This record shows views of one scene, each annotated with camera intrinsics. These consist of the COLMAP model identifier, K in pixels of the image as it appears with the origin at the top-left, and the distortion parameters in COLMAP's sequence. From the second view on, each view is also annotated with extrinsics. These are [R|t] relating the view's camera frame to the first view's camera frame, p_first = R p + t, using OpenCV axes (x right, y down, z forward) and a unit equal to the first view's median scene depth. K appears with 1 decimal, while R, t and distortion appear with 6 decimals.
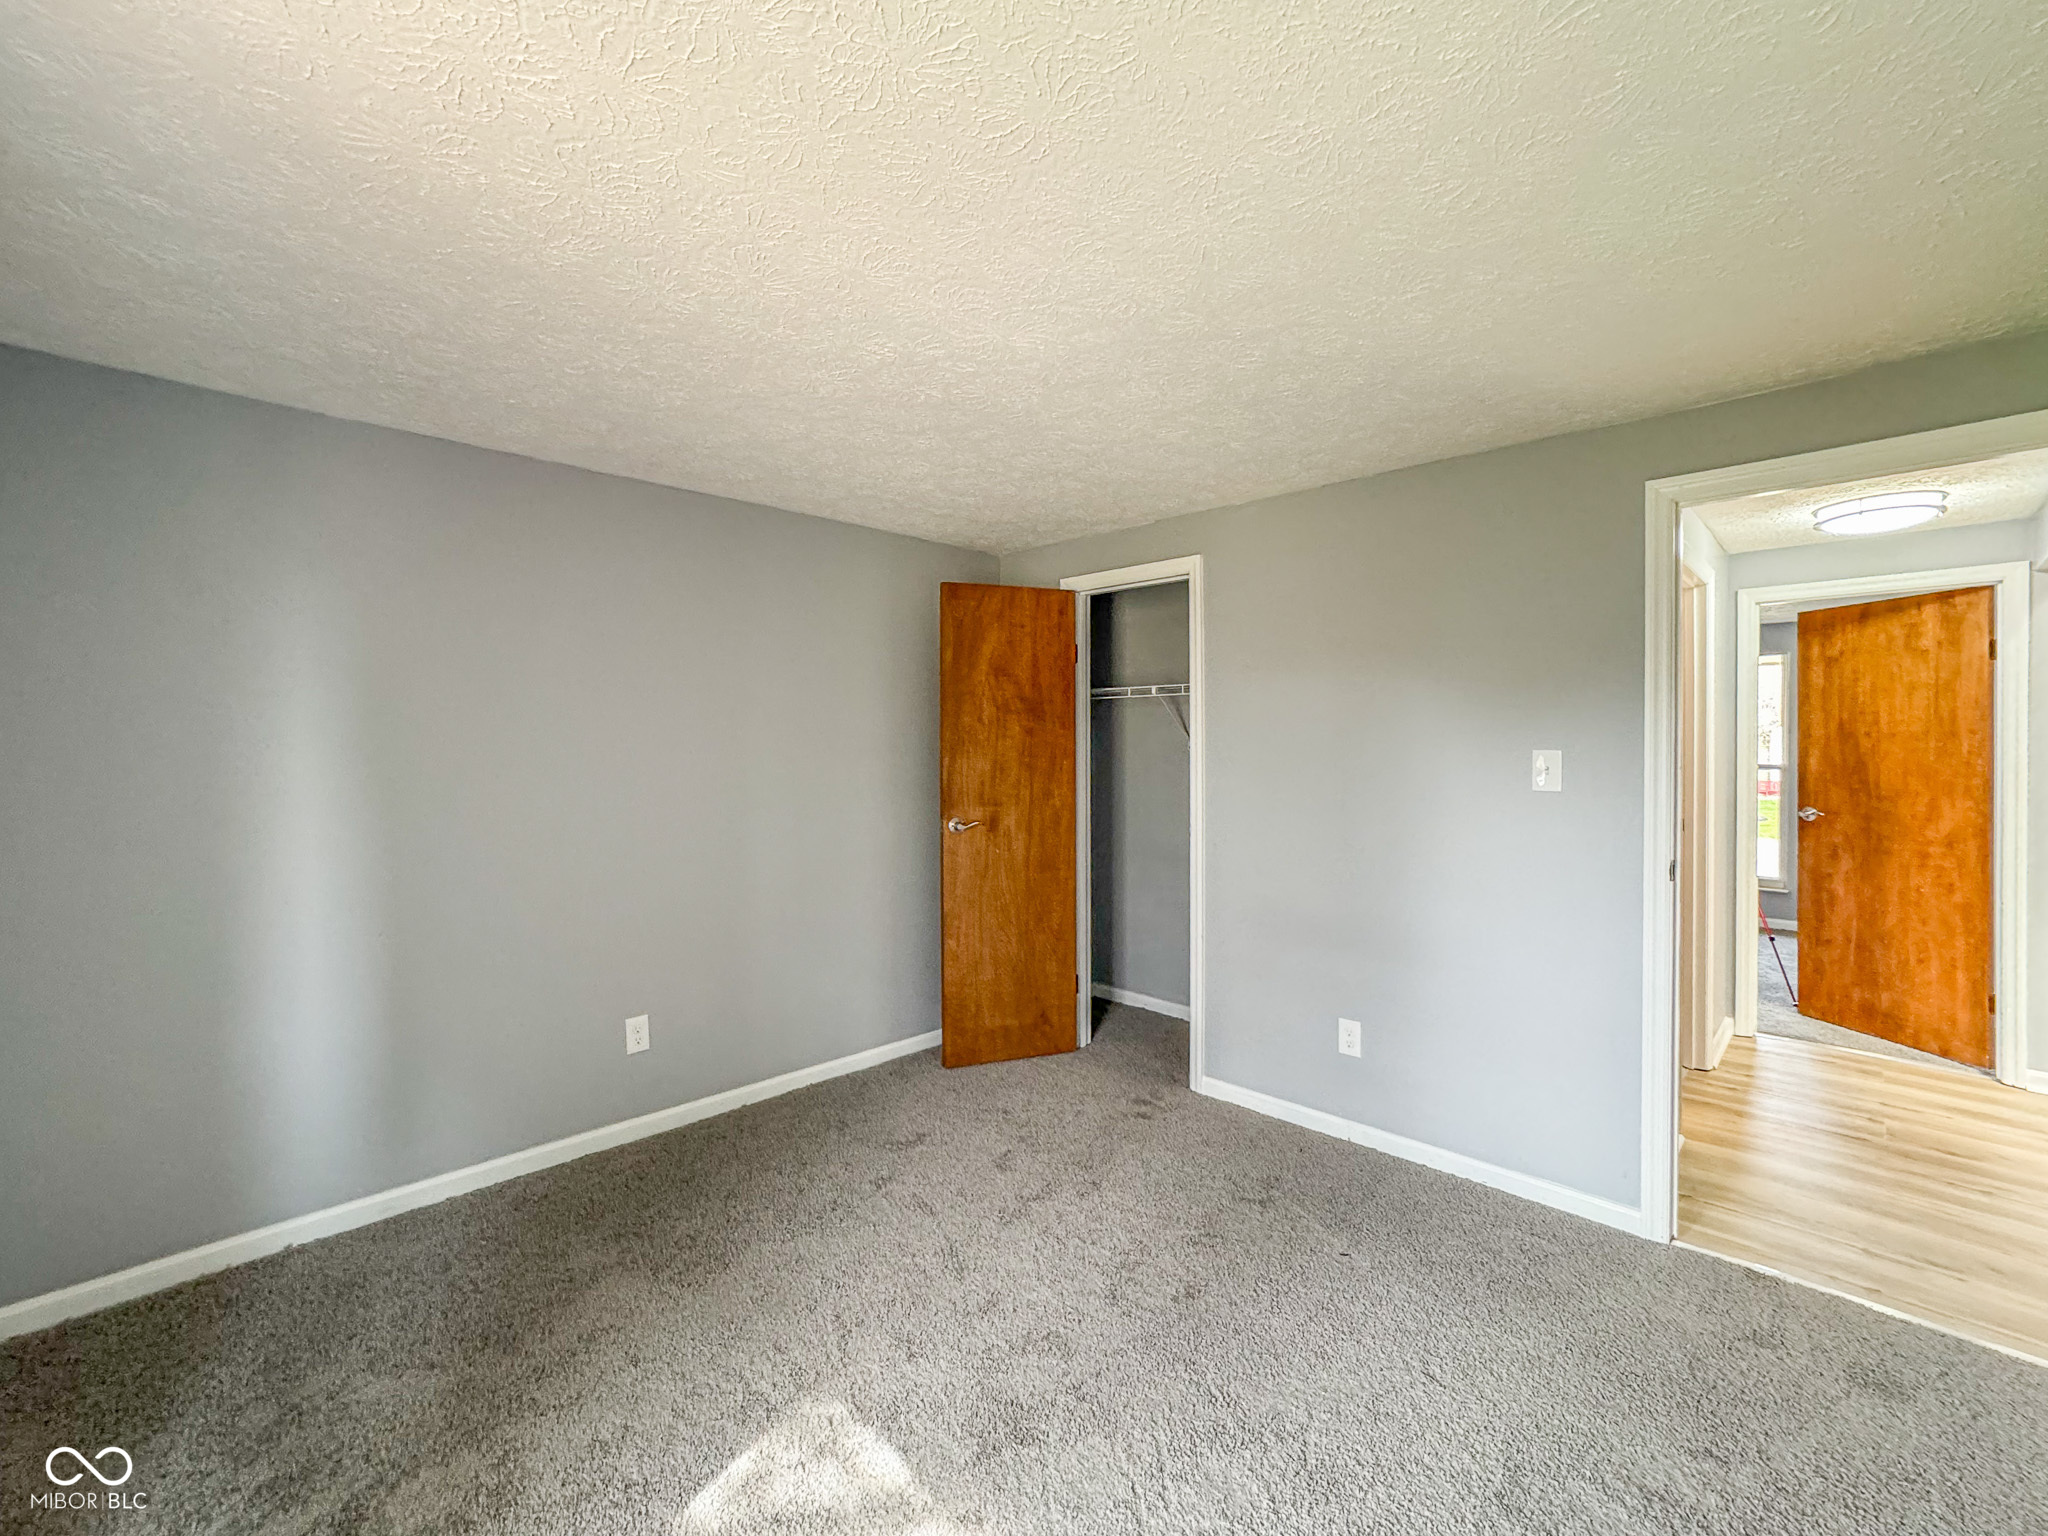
lens RADIAL K [[916.8, 0, 1023.2], [0, 916.8, 753.1], [0, 0, 1]] dist [0.000492, 0.000425]
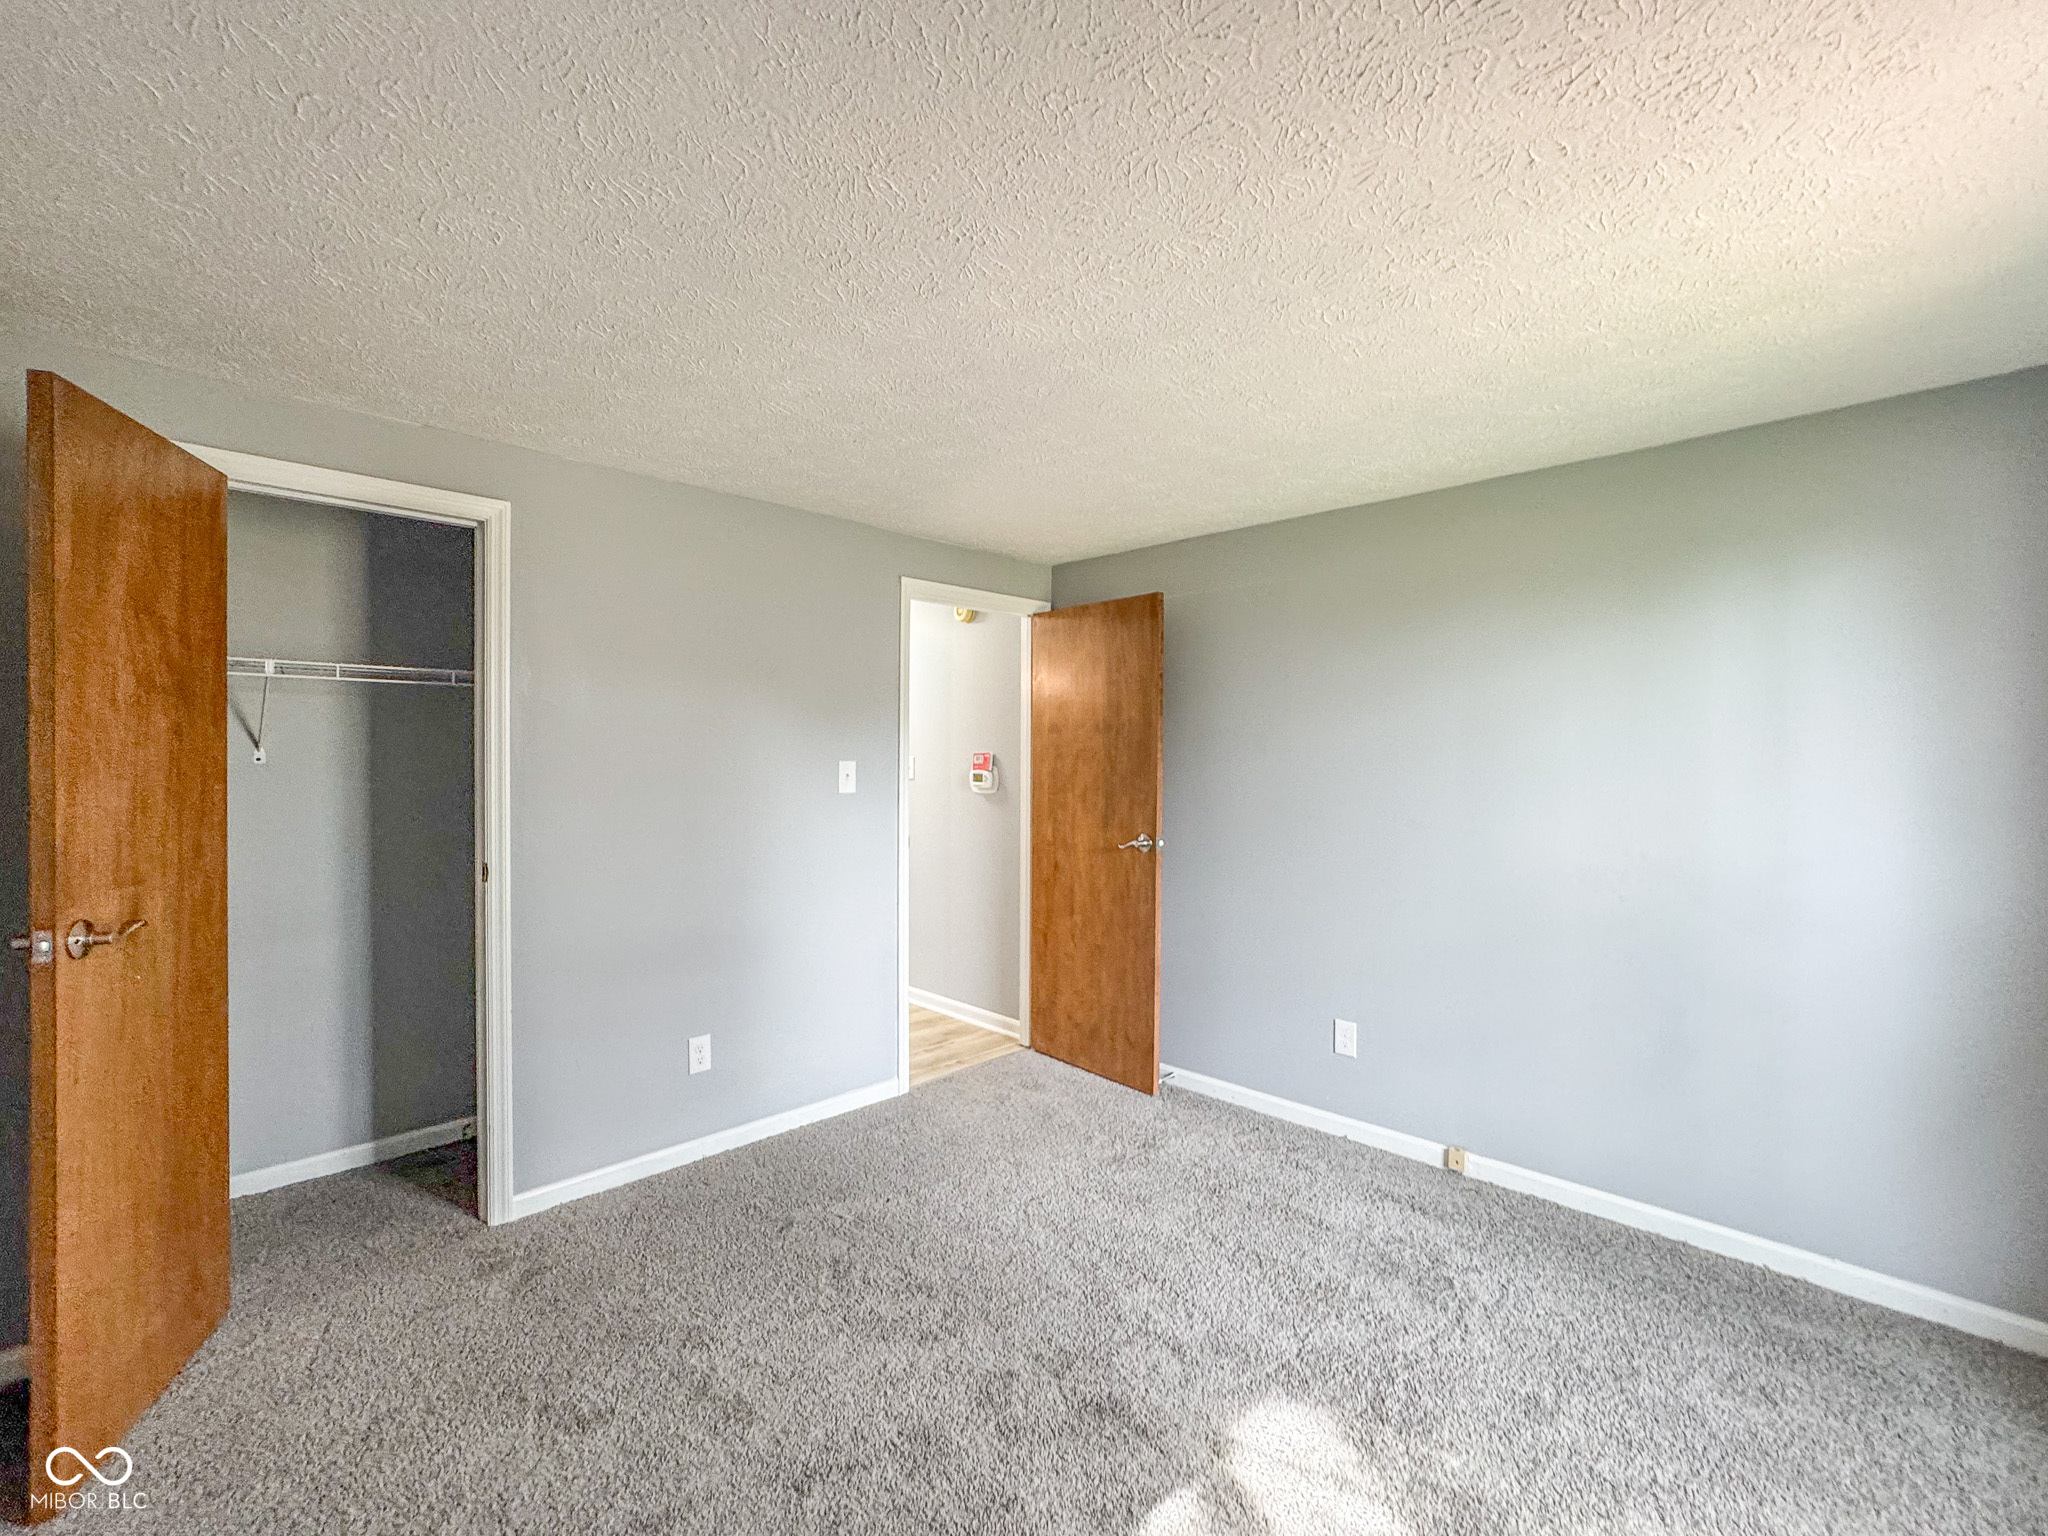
lens RADIAL K [[892.5, 0, 1032.6], [0, 892.5, 768.8], [0, 0, 1]] dist [-0.001339, 0.000761]
pose [[-0.012706, -0.014012, 0.999821, -0.601936], [0.005598, 0.999885, 0.014084, -0.007702], [-0.999904, 0.005776, -0.012626, 0.651413]]
